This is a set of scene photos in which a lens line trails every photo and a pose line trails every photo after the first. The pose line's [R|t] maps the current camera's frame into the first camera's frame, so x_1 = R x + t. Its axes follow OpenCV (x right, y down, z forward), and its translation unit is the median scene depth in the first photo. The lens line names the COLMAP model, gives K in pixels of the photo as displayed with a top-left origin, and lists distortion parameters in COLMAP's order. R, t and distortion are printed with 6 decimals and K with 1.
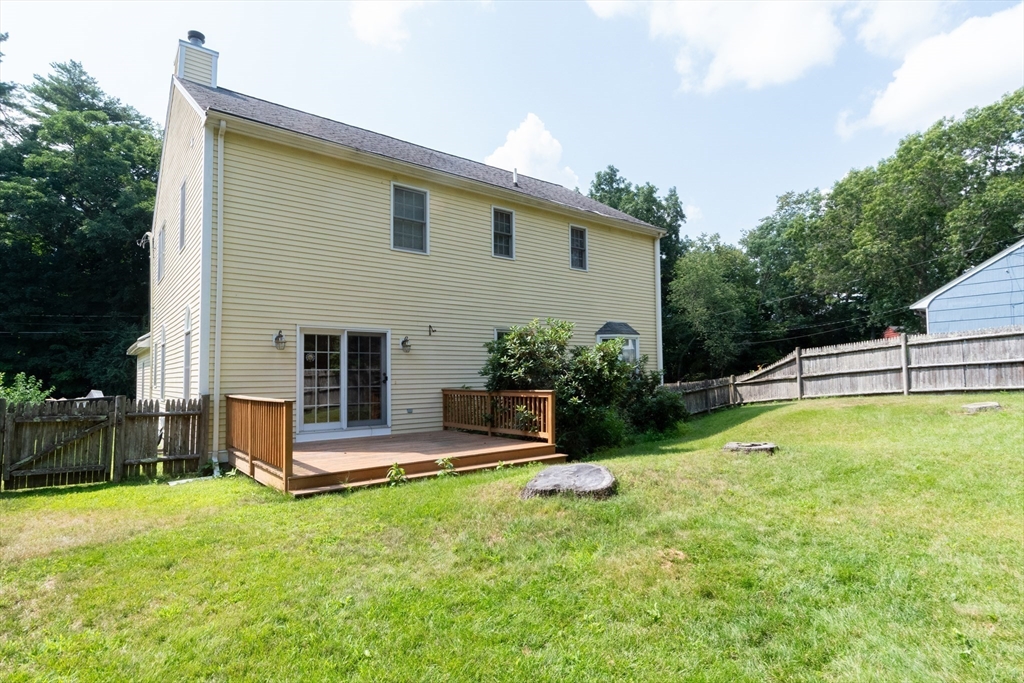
lens RADIAL K [[536.4, 0, 535.1], [0, 536.4, 346.2], [0, 0, 1]] dist [-0.002350, -0.000627]
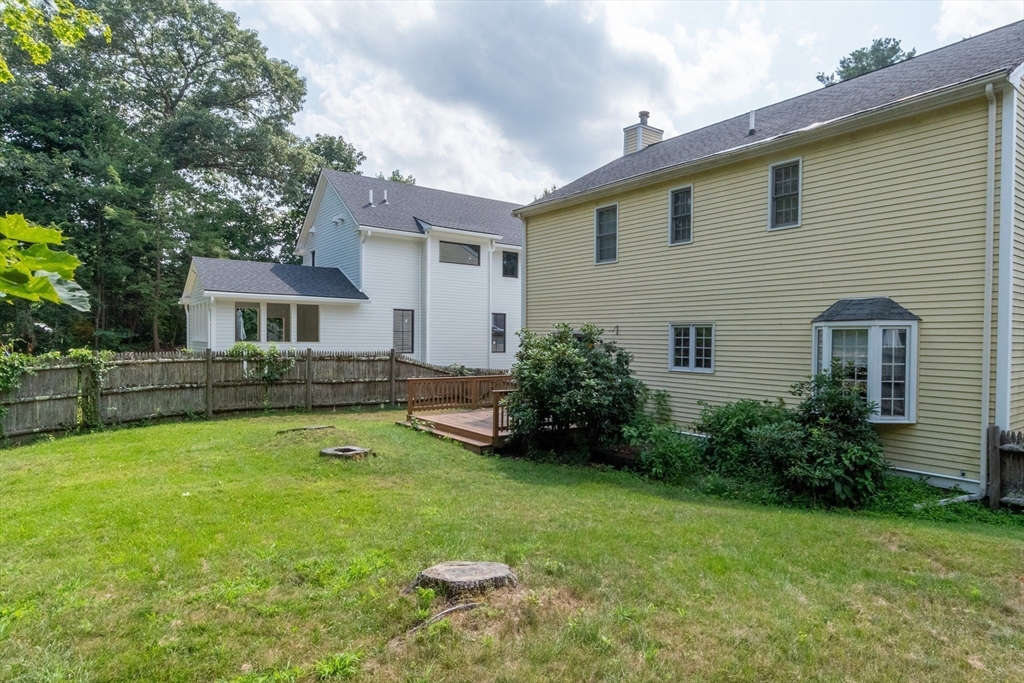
lens RADIAL K [[536.4, 0, 535.1], [0, 536.4, 346.2], [0, 0, 1]] dist [-0.002350, -0.000627]
pose [[0.000038, 0.024442, -0.999701, 0.821454], [0.046493, 0.998620, 0.024417, -0.028051], [0.998919, -0.046480, -0.001098, 0.741773]]
